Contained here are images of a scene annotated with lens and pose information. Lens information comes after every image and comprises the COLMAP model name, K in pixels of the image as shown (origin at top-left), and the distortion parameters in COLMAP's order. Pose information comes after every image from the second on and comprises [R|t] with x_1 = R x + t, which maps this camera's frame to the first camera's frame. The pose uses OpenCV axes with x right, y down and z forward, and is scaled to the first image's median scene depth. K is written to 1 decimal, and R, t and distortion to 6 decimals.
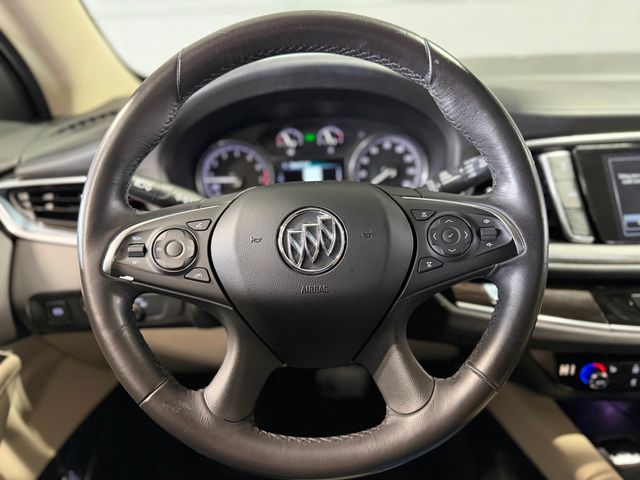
lens RADIAL K [[425.4, 0, 320.0], [0, 425.4, 240.0], [0, 0, 1]] dist [0.005885, -0.001023]
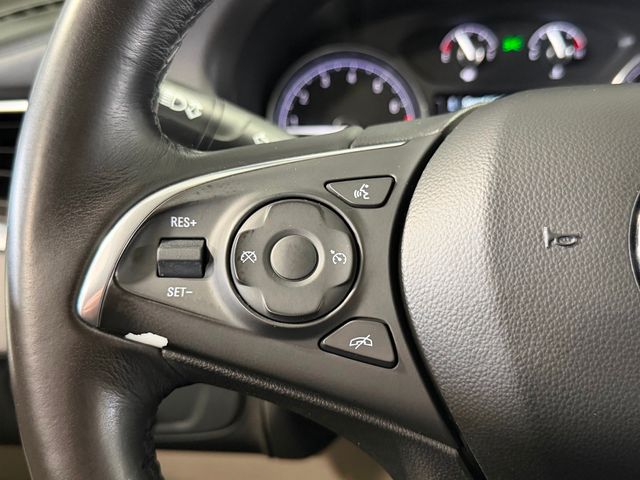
lens RADIAL K [[638.2, 0, 320.0], [0, 638.2, 240.0], [0, 0, 1]] dist [0.109043, 0.006898]
pose [[0.995627, 0.042246, -0.083315, -0.278317], [-0.046952, 0.997362, -0.055354, 0.033558], [0.080757, 0.059024, 0.994985, 0.502720]]
